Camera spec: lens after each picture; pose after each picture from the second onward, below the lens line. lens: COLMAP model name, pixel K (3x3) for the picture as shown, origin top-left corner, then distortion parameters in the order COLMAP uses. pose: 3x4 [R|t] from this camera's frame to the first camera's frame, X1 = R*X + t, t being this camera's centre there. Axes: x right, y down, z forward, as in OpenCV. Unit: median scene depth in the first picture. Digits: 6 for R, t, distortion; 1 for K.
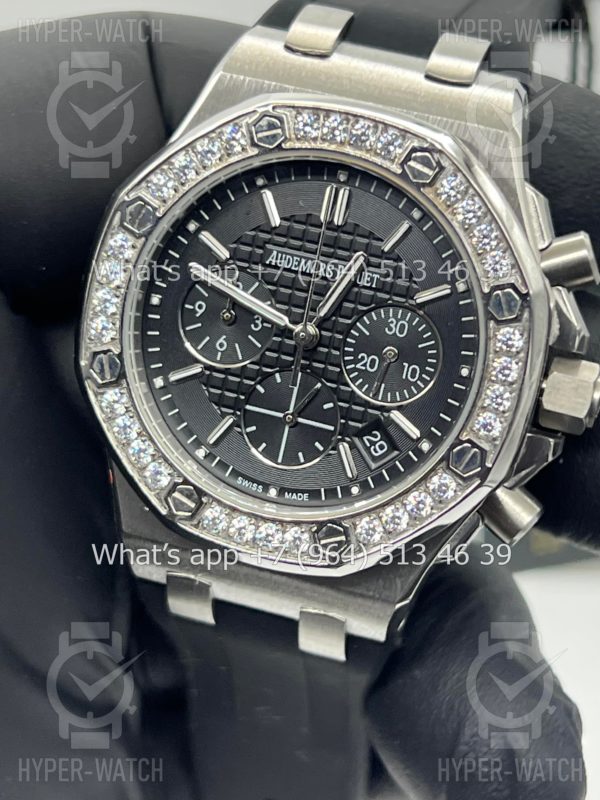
lens RADIAL K [[1826.4, 0, 296.3], [0, 1826.4, 403.8], [0, 0, 1]] dist [0.234313, 0.000000]
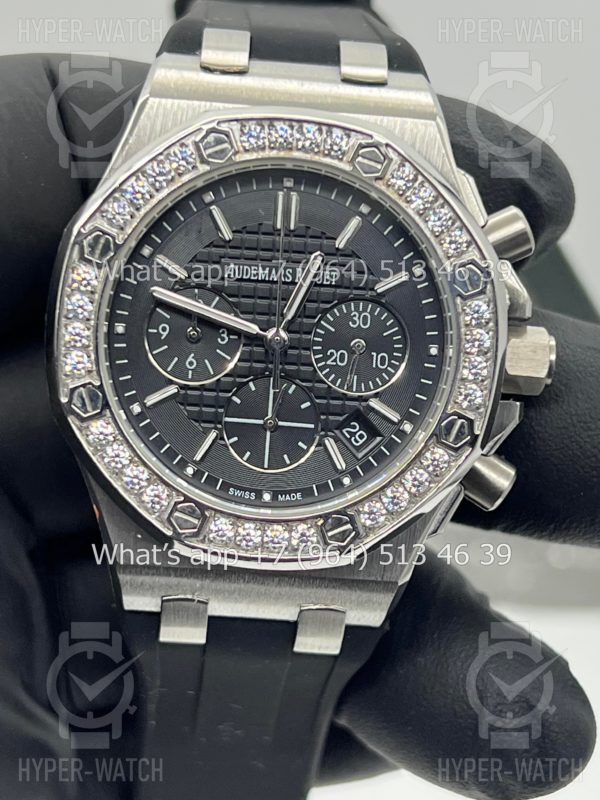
lens RADIAL K [[1826.4, 0, 291.9], [0, 1826.4, 434.4], [0, 0, 1]] dist [0.234313, 0.000000]
pose [[0.957321, -0.154155, 0.244484, -0.245807], [0.163186, 0.986449, -0.017000, 0.033848], [-0.238551, 0.056171, 0.969504, 0.003023]]
